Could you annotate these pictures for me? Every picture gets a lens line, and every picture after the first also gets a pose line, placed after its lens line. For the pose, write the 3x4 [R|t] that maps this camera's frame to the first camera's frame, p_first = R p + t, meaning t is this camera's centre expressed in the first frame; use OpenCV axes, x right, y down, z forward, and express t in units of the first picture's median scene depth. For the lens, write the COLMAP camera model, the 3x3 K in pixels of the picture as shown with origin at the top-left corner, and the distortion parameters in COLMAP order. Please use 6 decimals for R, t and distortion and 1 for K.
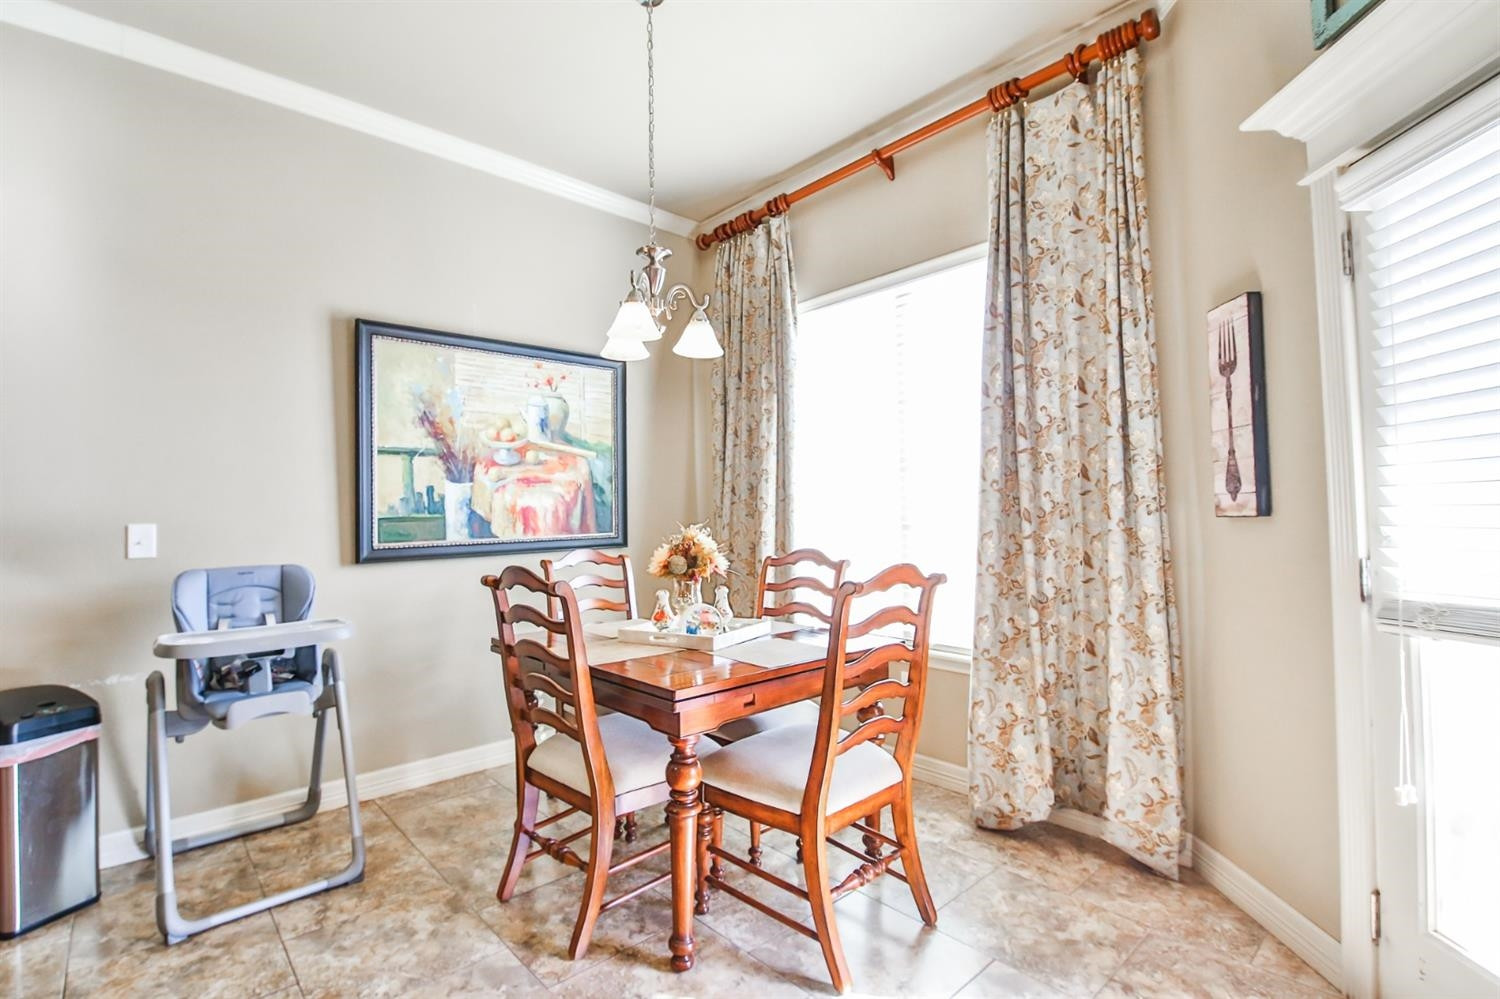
lens RADIAL K [[689.5, 0, 727.9], [0, 689.5, 487.3], [0, 0, 1]] dist [-0.005029, -0.006942]
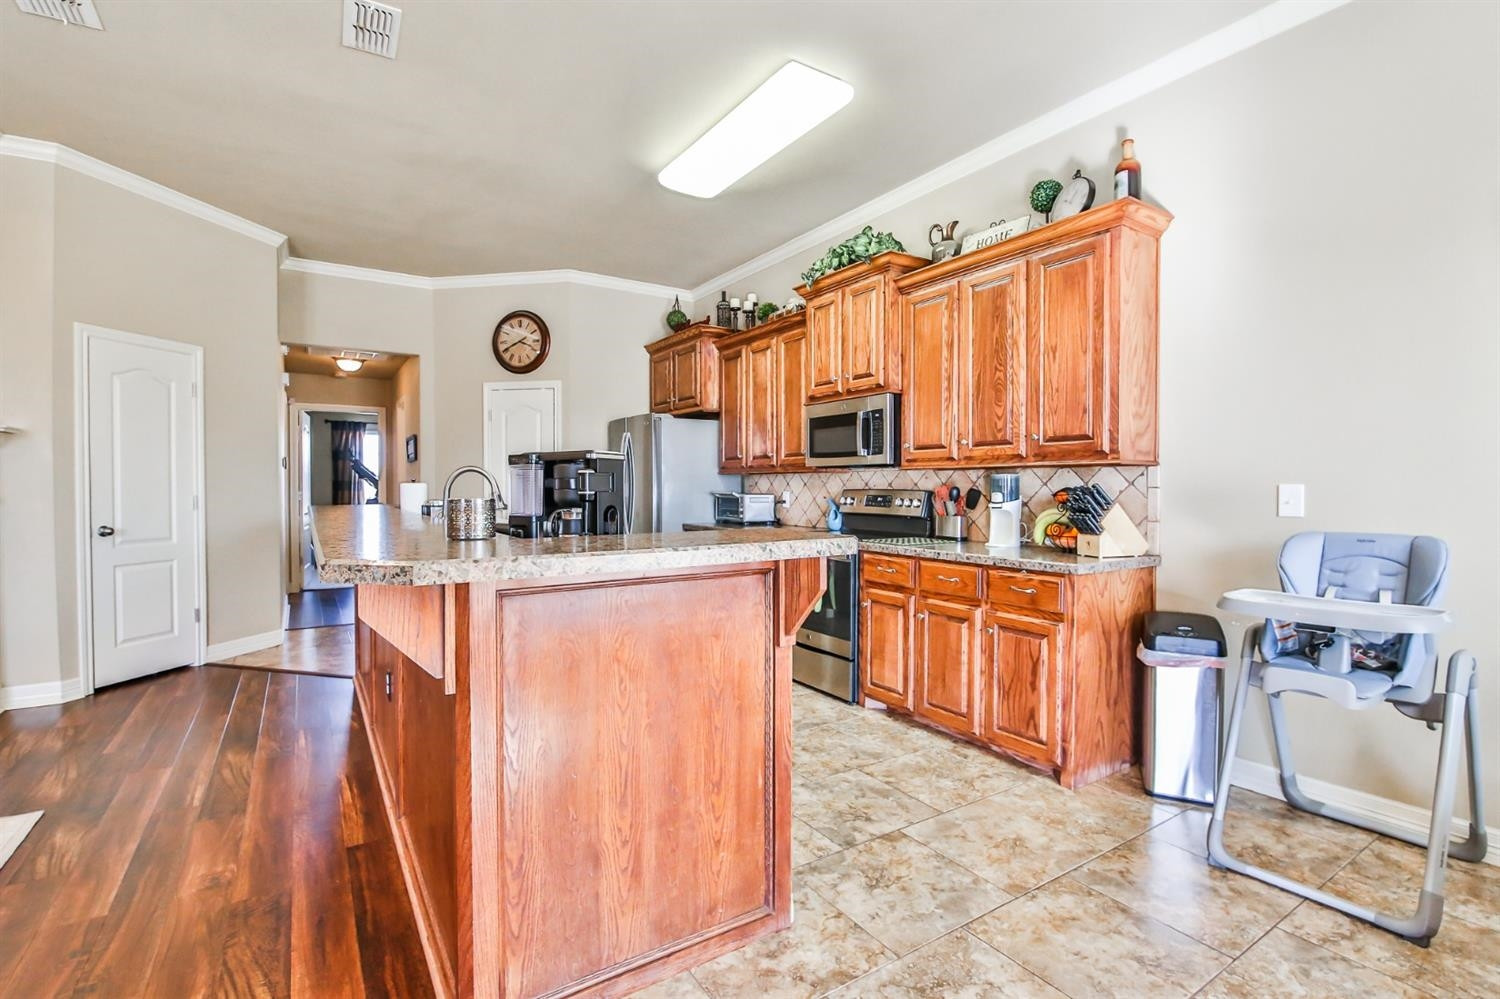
lens RADIAL K [[689.5, 0, 754.6], [0, 689.5, 499.7], [0, 0, 1]] dist [-0.005029, -0.006942]
pose [[-0.139131, 0.035141, -0.989650, 0.274206], [0.044295, 0.998591, 0.029232, 0.010797], [0.989283, -0.039770, -0.140491, 0.334640]]
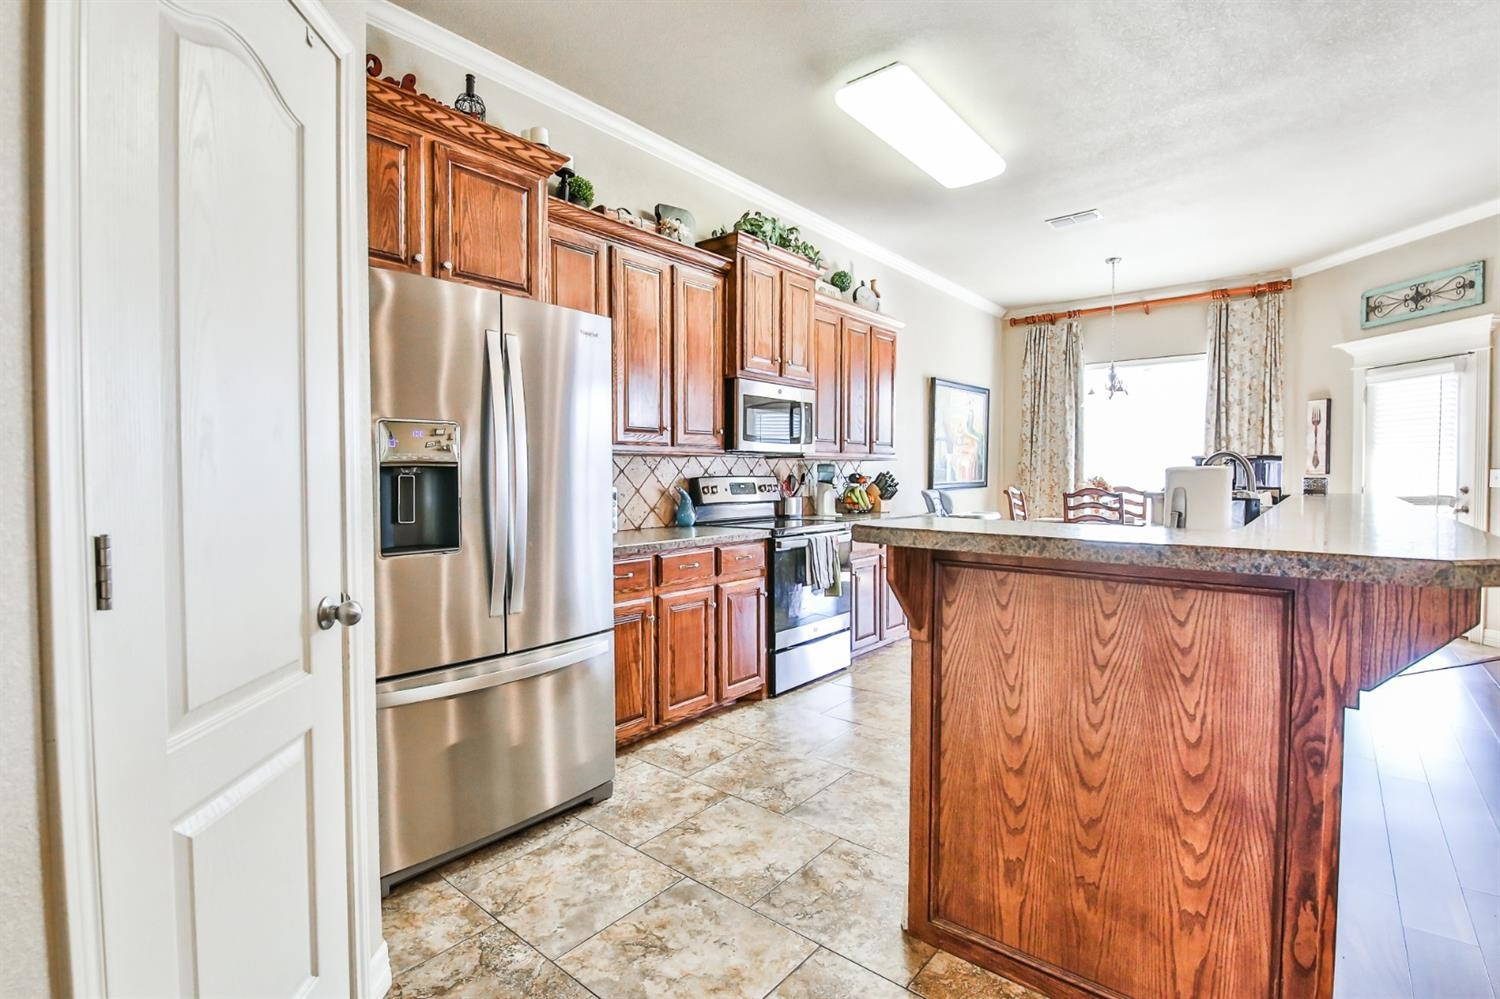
lens RADIAL K [[689.5, 0, 738.1], [0, 689.5, 491.8], [0, 0, 1]] dist [-0.005029, -0.006942]
pose [[0.989914, 0.008405, 0.141422, -1.637515], [-0.018265, 0.997479, 0.068565, -0.027694], [-0.140489, -0.070456, 0.987572, -1.200063]]
